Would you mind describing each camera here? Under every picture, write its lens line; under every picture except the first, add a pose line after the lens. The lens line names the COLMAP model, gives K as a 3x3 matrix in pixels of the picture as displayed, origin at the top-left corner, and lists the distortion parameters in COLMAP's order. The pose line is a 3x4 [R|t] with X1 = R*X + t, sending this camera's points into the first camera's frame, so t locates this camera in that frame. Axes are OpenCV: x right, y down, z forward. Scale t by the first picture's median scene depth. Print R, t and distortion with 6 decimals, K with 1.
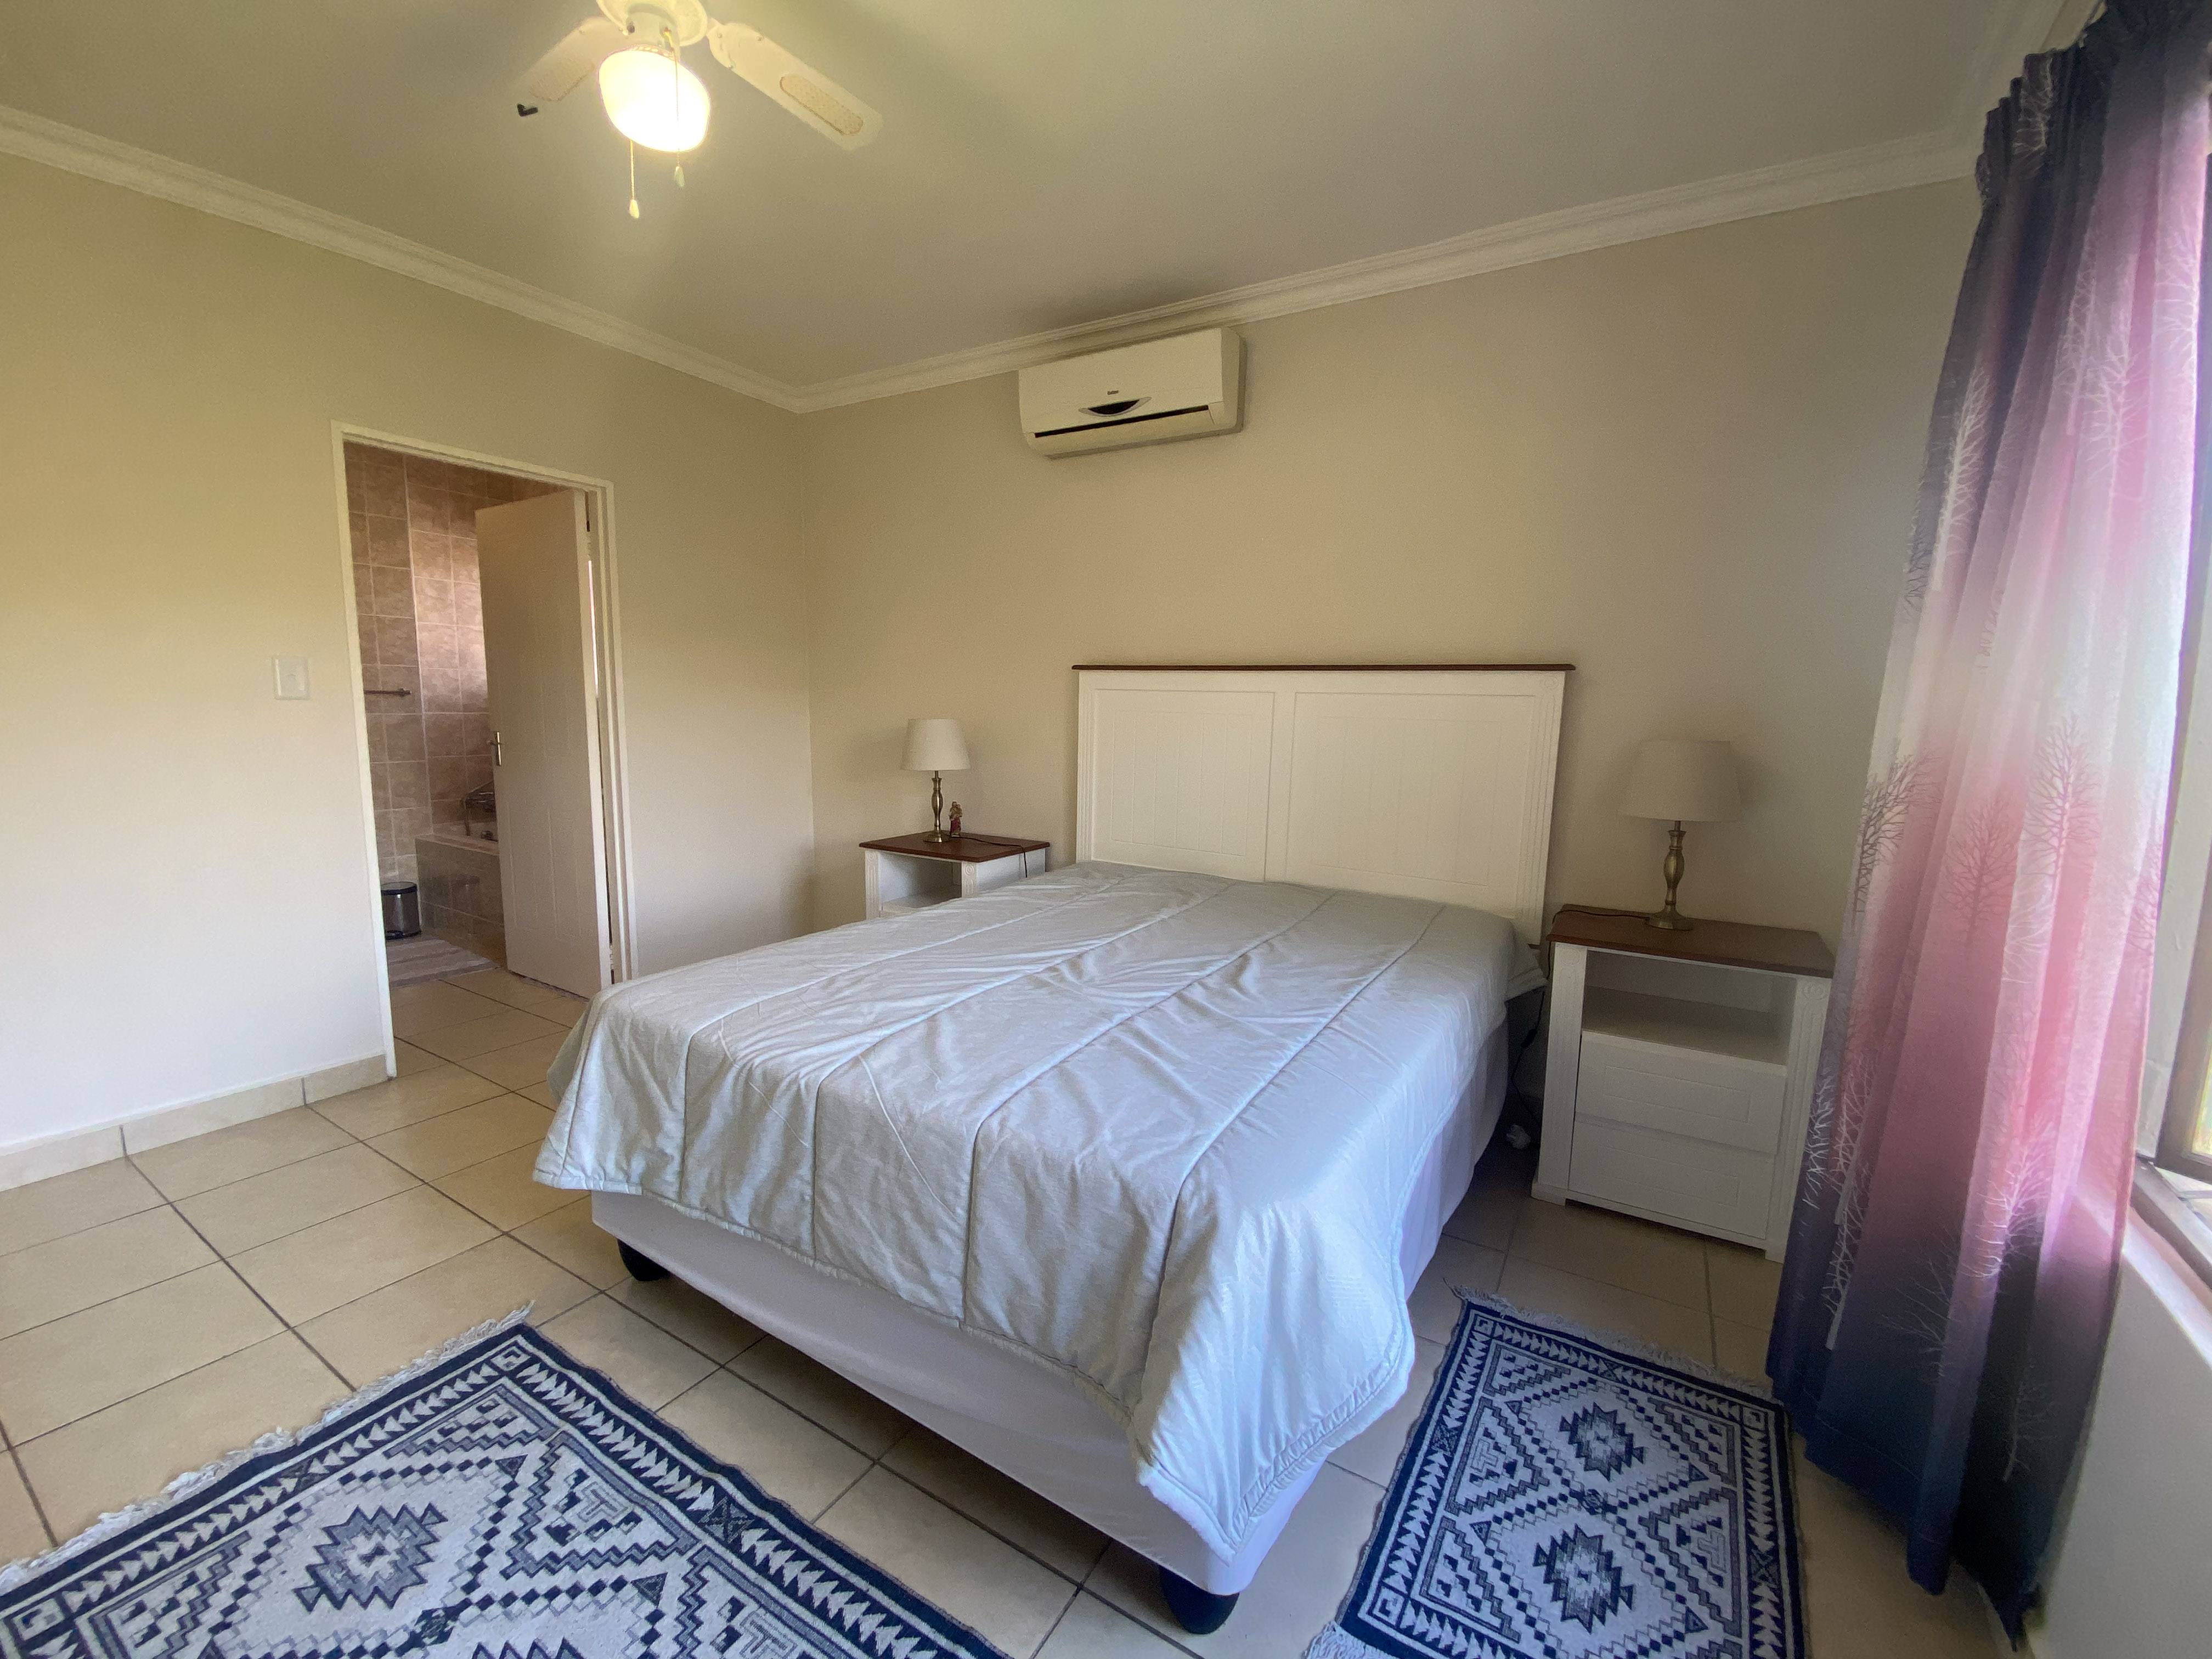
lens RADIAL K [[893.0, 0, 1099.0], [0, 893.0, 826.3], [0, 0, 1]] dist [-0.007027, -0.008797]
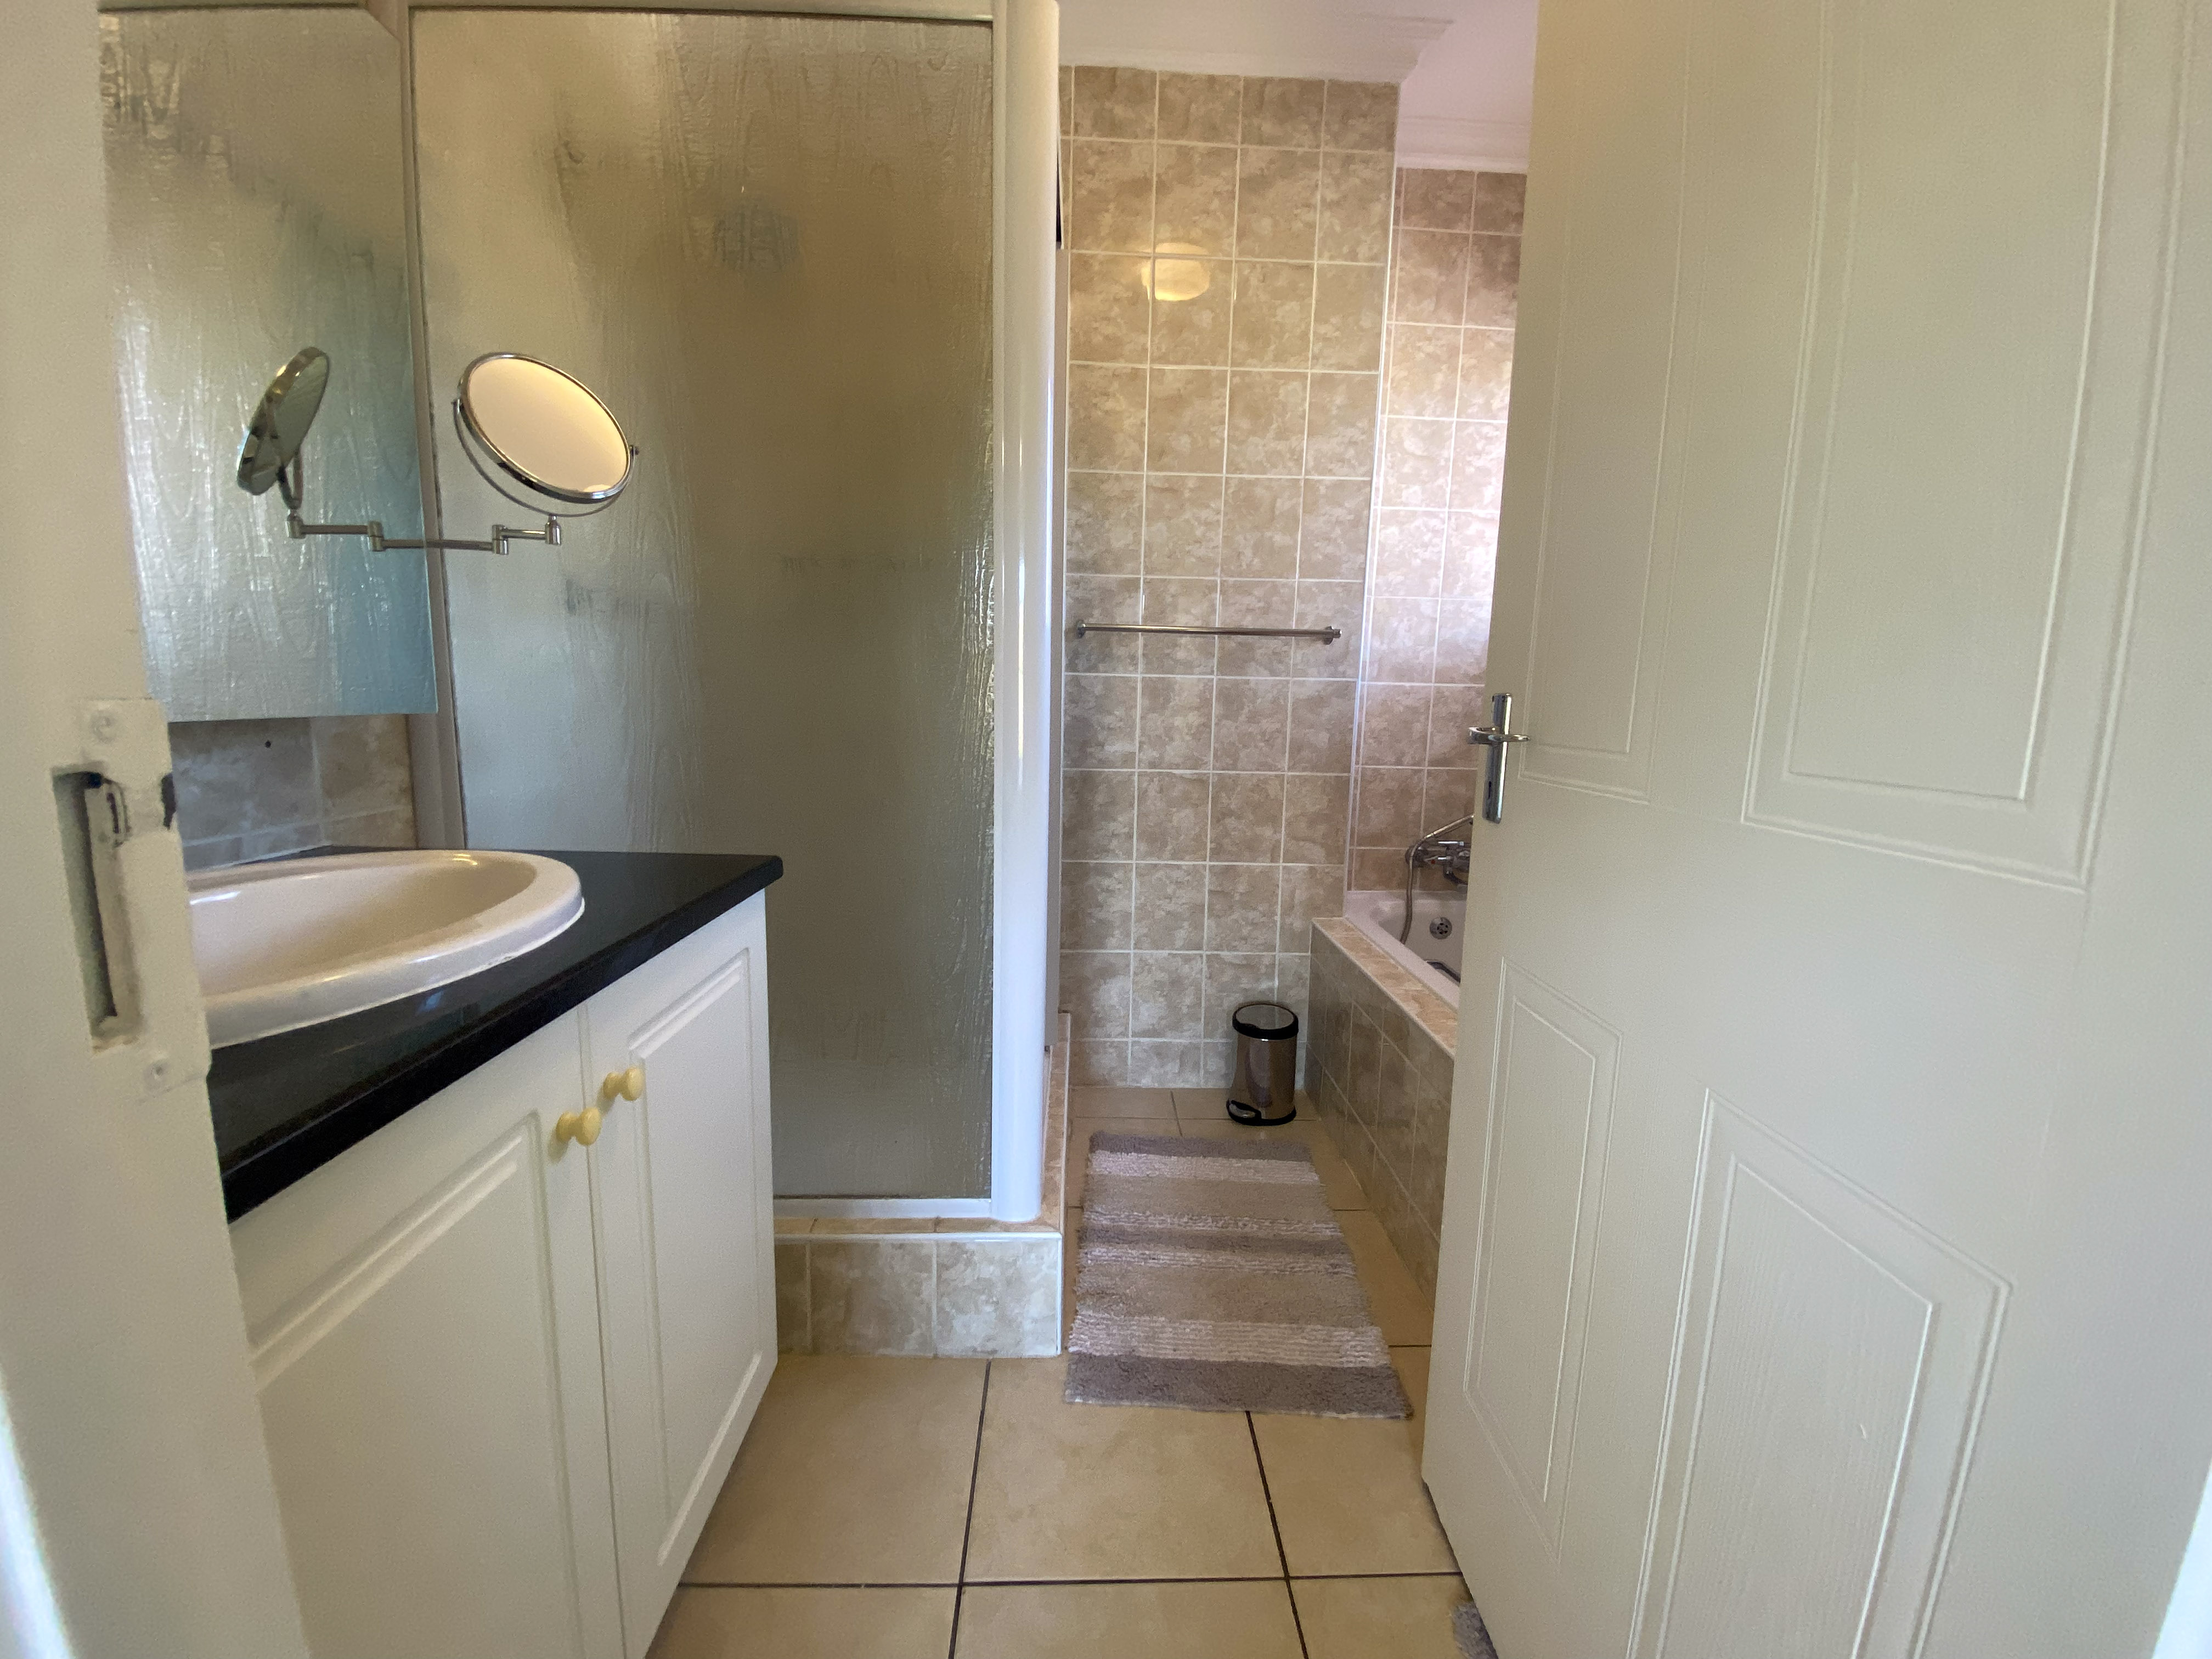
lens RADIAL K [[893.0, 0, 1099.8], [0, 893.0, 831.0], [0, 0, 1]] dist [-0.007027, -0.008797]
pose [[0.543757, 0.123619, -0.830088, -0.400987], [-0.135538, 0.989043, 0.058505, -0.051168], [0.828226, 0.080696, 0.554554, 0.585505]]
